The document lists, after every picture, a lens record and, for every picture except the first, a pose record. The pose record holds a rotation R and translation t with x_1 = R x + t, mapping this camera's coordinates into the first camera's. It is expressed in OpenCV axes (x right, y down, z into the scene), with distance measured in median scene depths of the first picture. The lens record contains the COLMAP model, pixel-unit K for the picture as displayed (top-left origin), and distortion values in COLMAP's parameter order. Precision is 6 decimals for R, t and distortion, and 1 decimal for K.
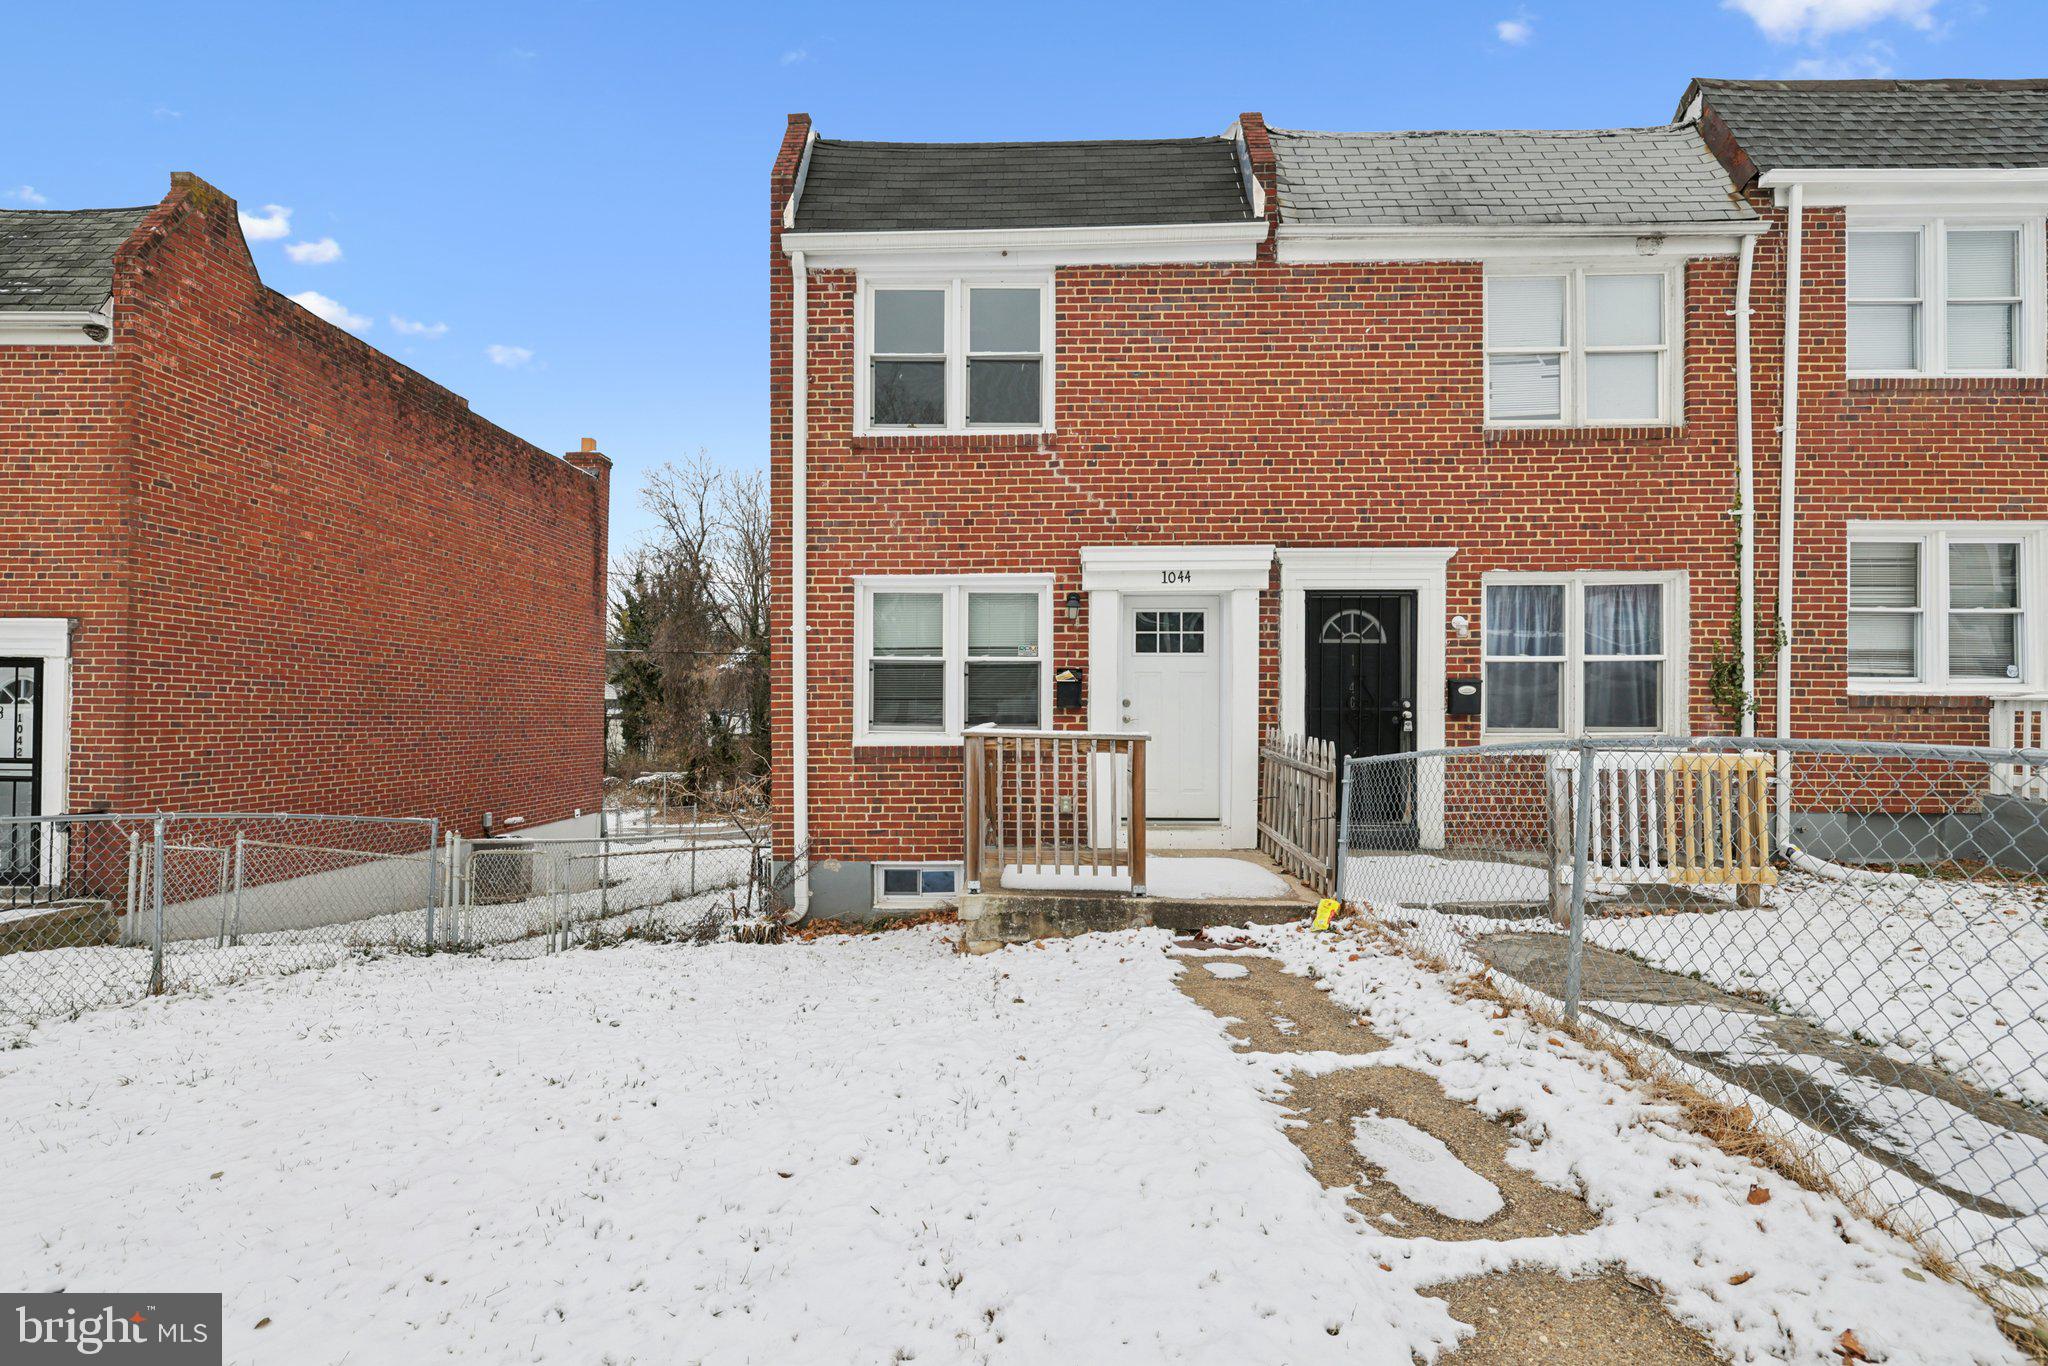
lens RADIAL K [[881.1, 0, 1023.9], [0, 881.1, 701.5], [0, 0, 1]] dist [-0.000982, 0.000144]
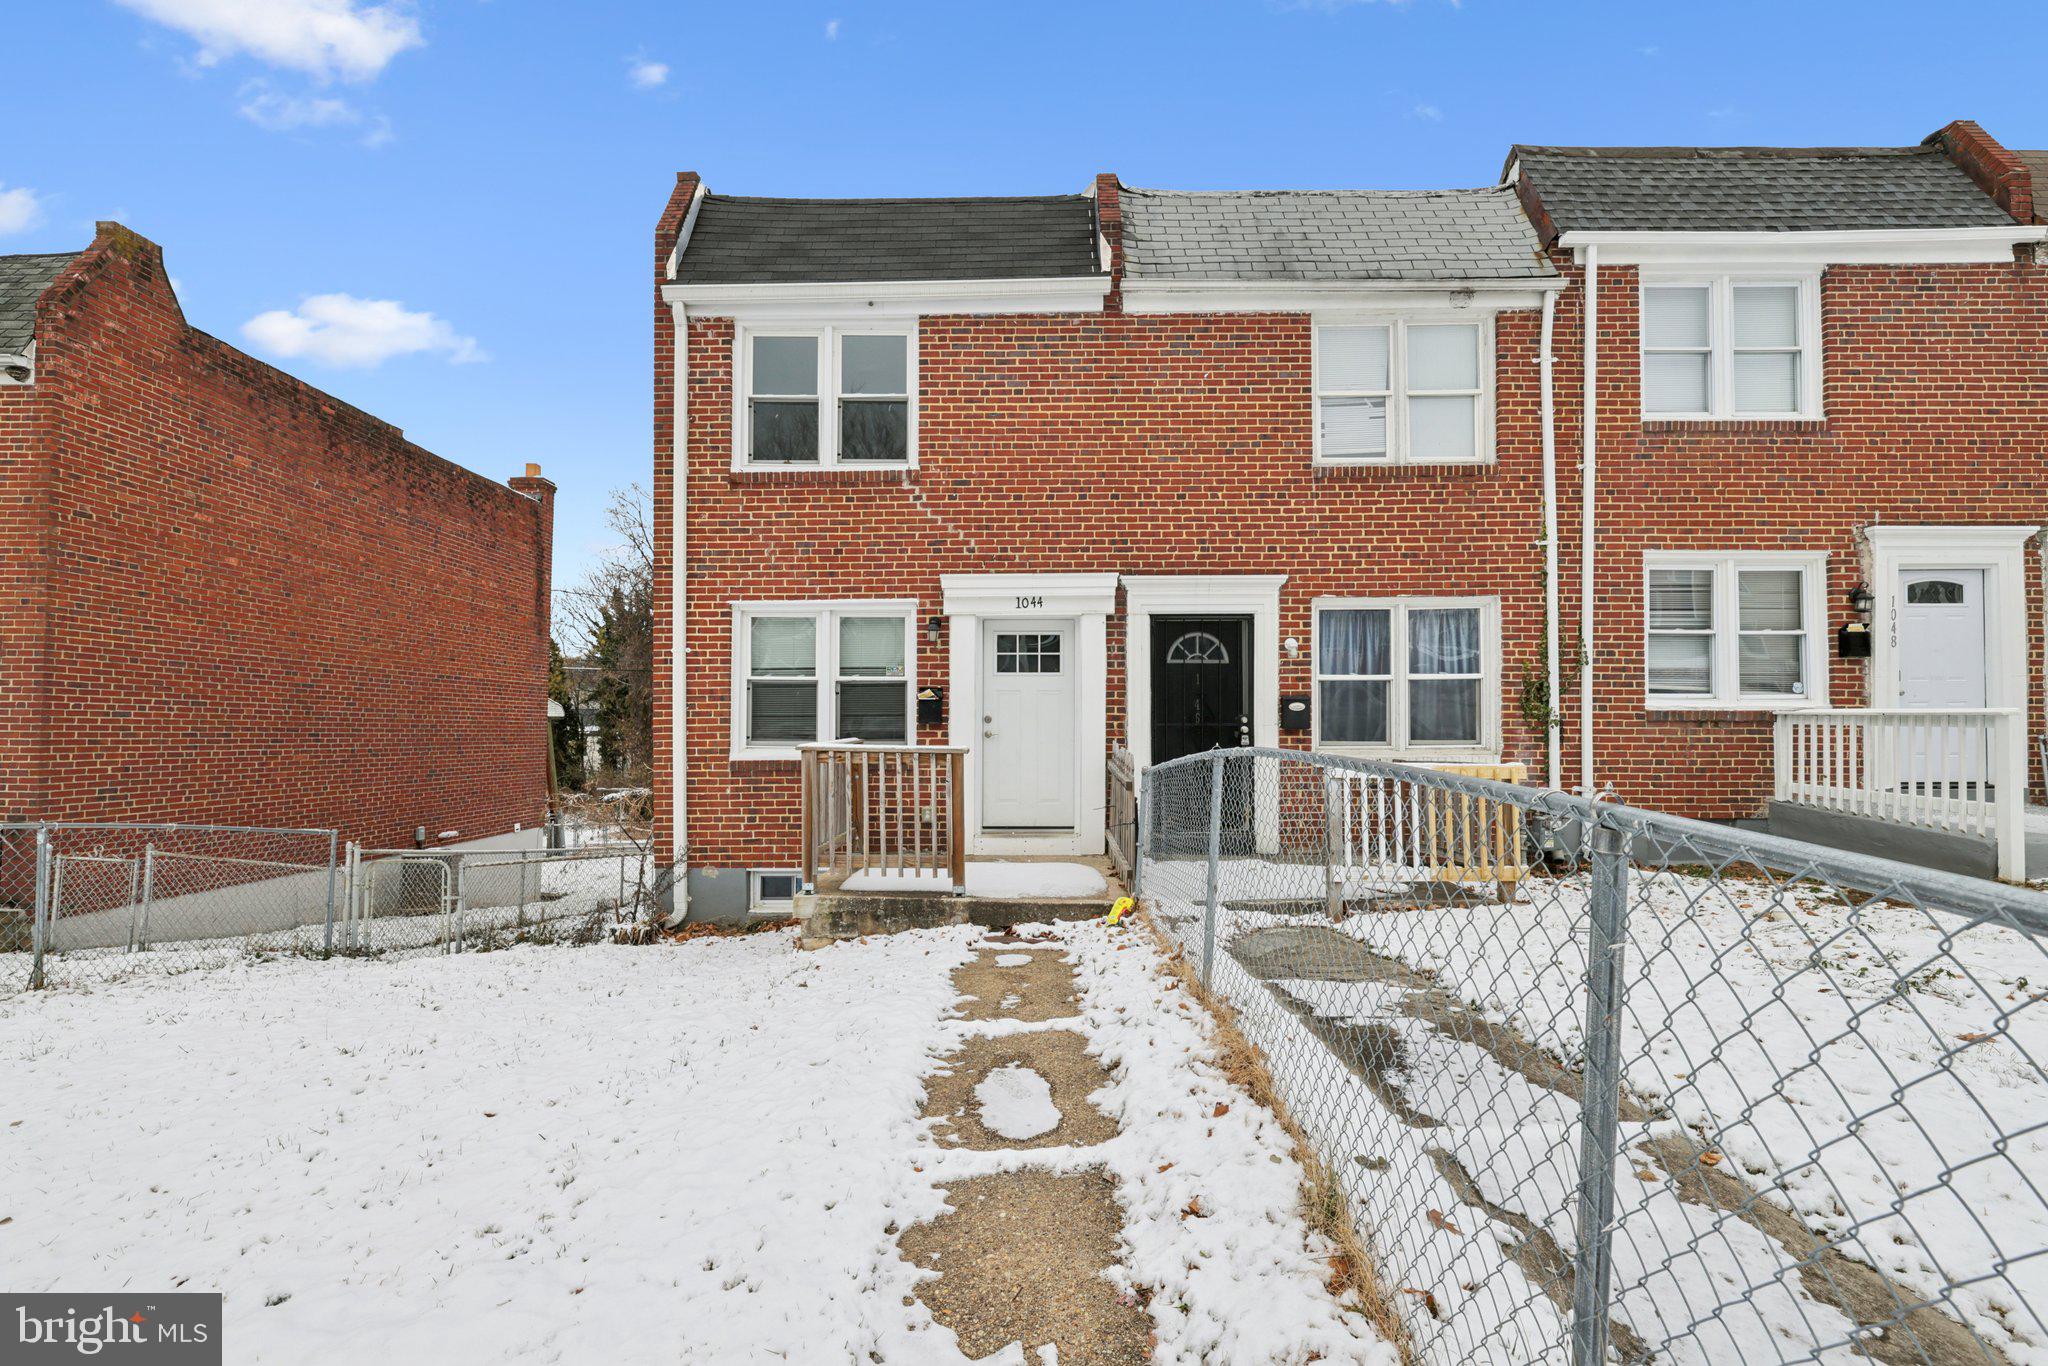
lens RADIAL K [[880.5, 0, 1029.5], [0, 880.5, 703.9], [0, 0, 1]] dist [-0.001245, 0.000305]
pose [[0.999894, -0.002478, 0.014347, 0.155114], [0.002693, 0.999884, -0.014987, -0.000804], [-0.014308, 0.015024, 0.999785, -0.075211]]
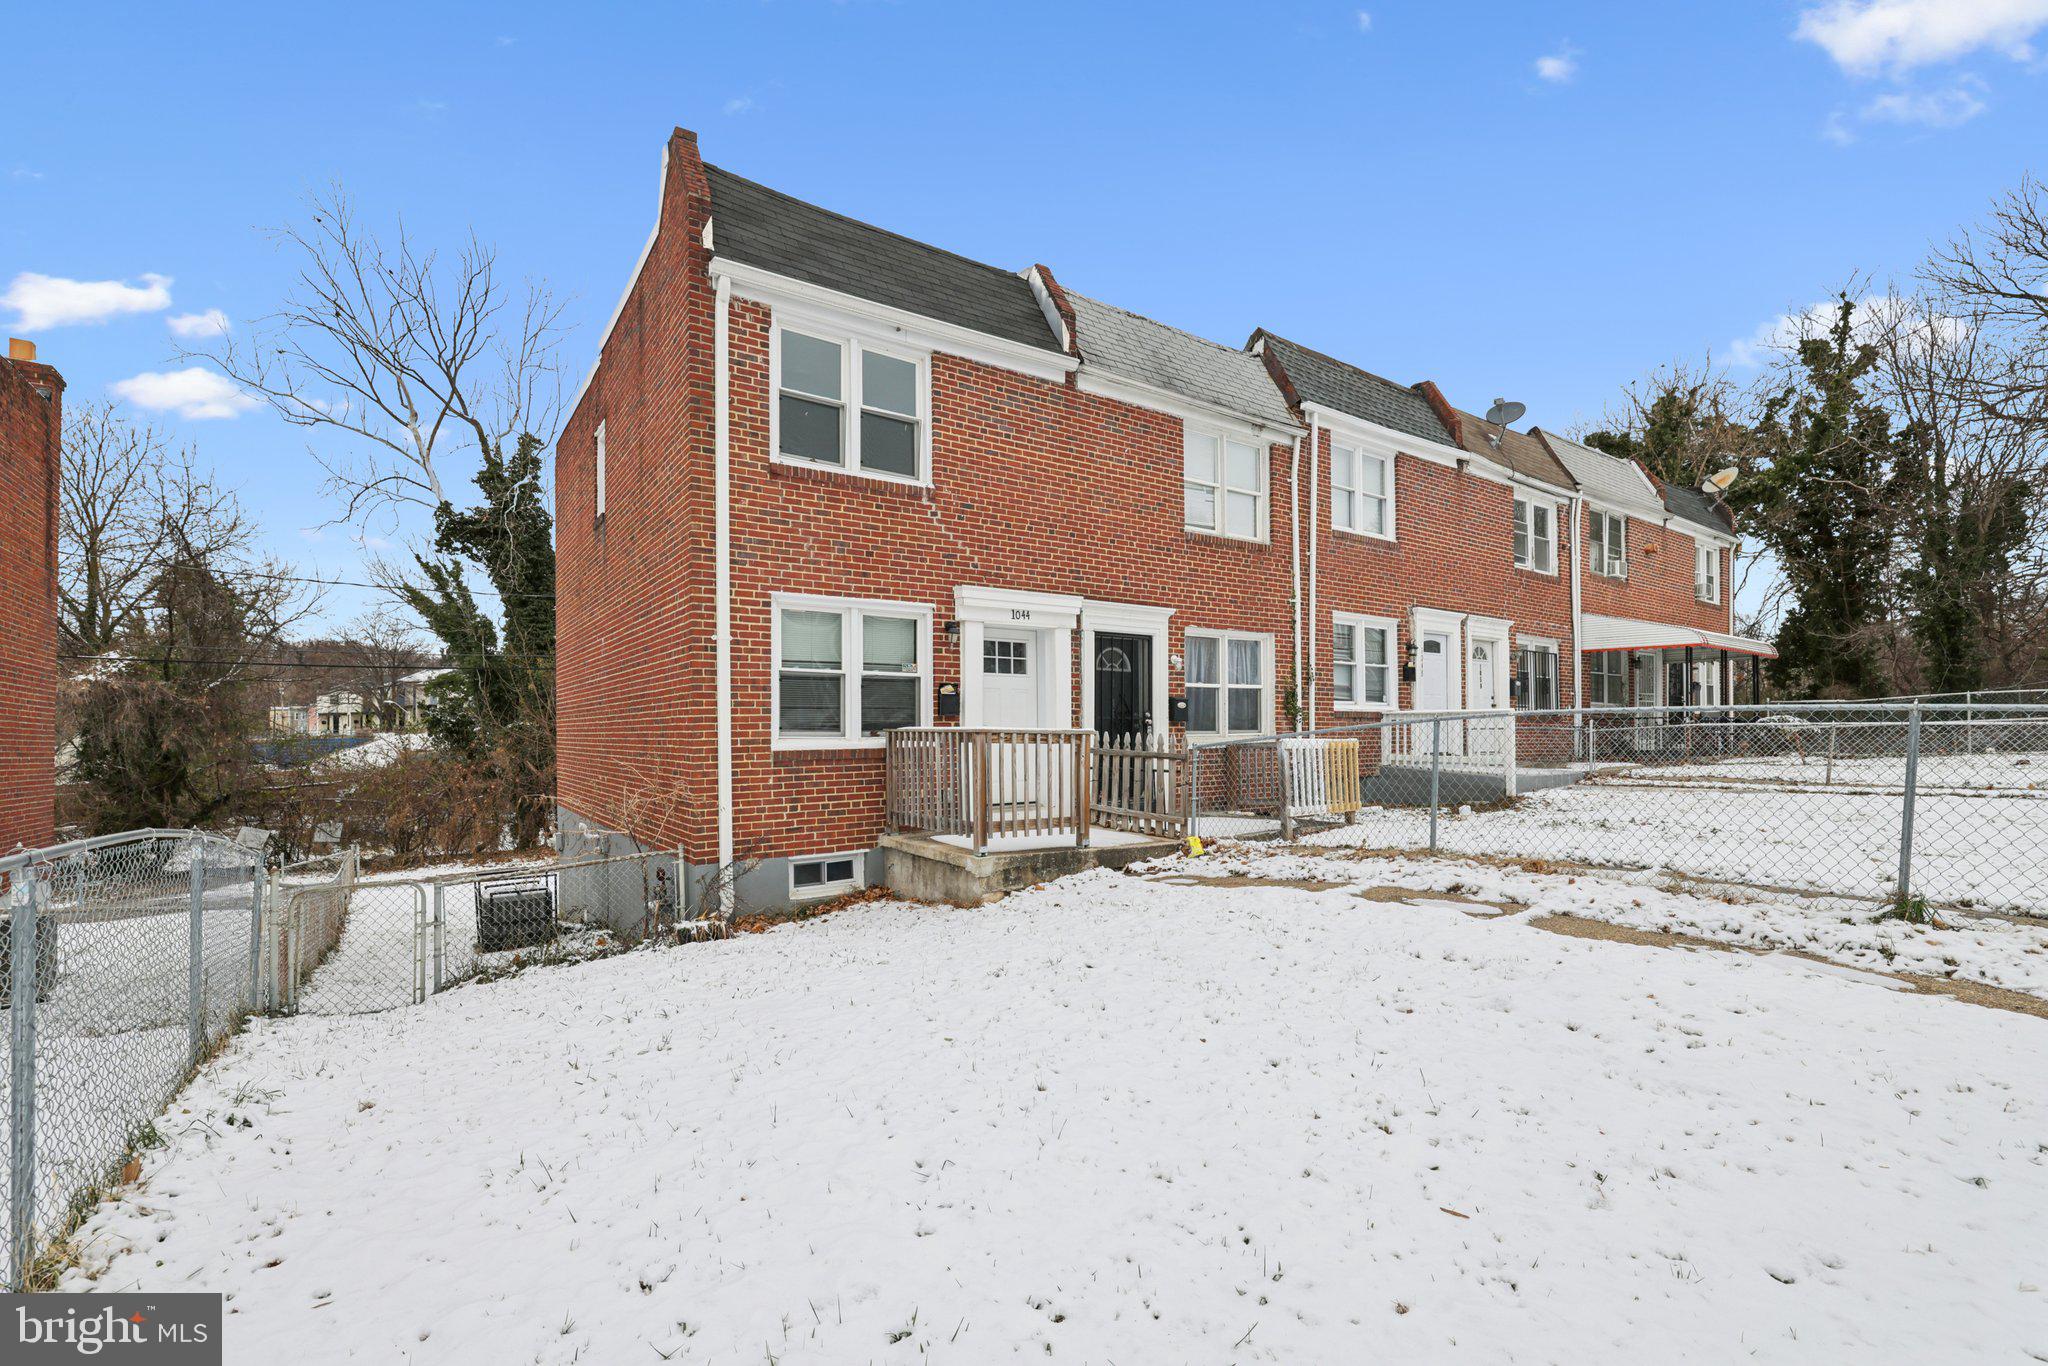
lens RADIAL K [[888.6, 0, 1020.1], [0, 888.6, 728.0], [0, 0, 1]] dist [-0.001766, -0.000077]
pose [[0.807403, -0.002567, 0.589995, -0.588931], [0.006195, 0.999972, -0.004127, 0.029630], [-0.589968, 0.006987, 0.807396, -0.050318]]
